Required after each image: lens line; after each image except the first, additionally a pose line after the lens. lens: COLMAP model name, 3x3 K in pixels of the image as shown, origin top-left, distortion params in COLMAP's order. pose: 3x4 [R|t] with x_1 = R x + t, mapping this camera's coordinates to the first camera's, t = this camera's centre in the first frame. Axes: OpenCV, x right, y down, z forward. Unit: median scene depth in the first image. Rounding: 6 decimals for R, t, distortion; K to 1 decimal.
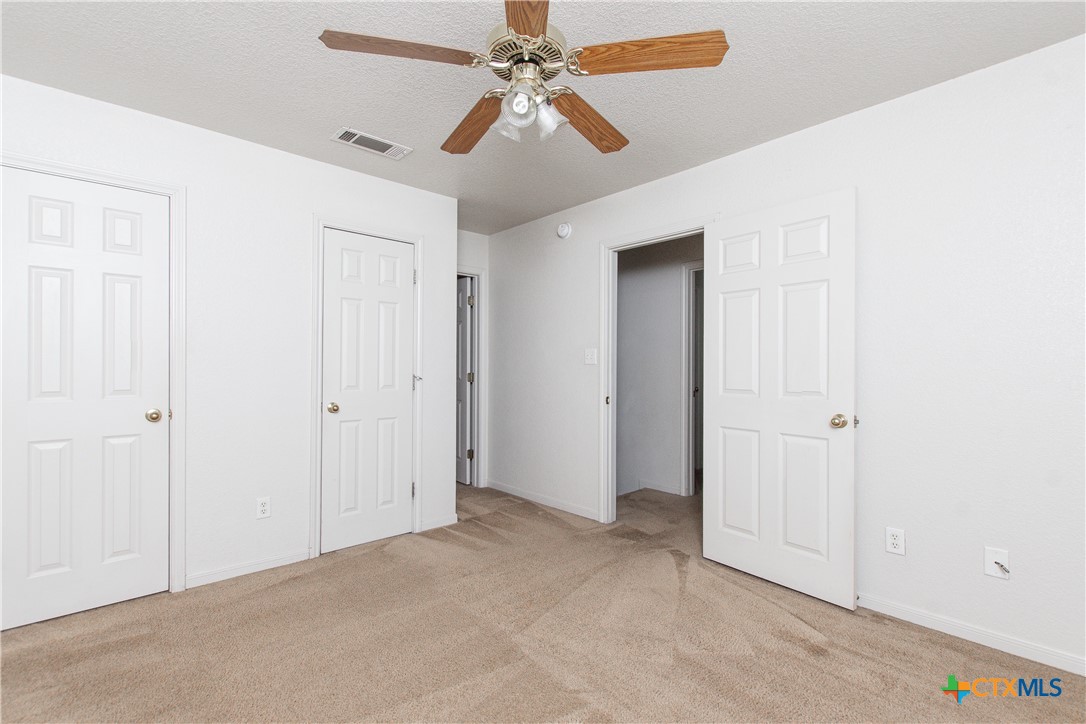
lens RADIAL K [[482.5, 0, 537.7], [0, 482.5, 375.0], [0, 0, 1]] dist [0.000073, 0.000097]
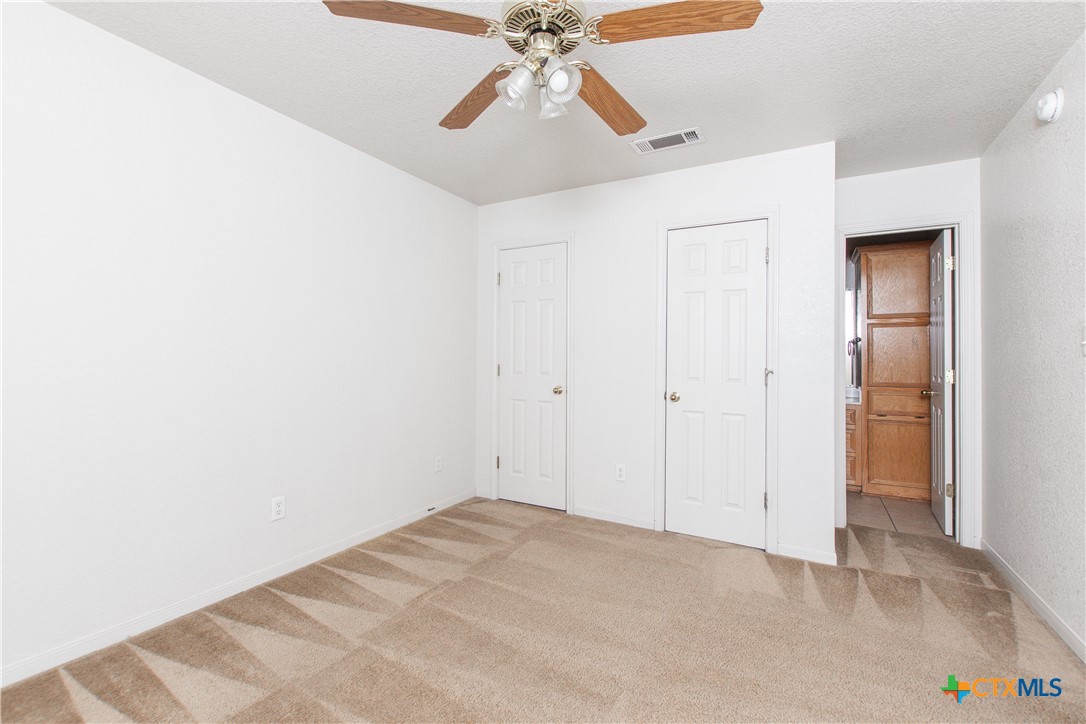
lens RADIAL K [[467.8, 0, 543.0], [0, 467.8, 362.0], [0, 0, 1]] dist [-0.000184, -0.000178]
pose [[0.327924, 0.010226, -0.944649, 0.400594], [-0.025894, 0.999663, 0.001833, -0.003628], [0.944349, 0.023860, 0.328079, 0.338971]]
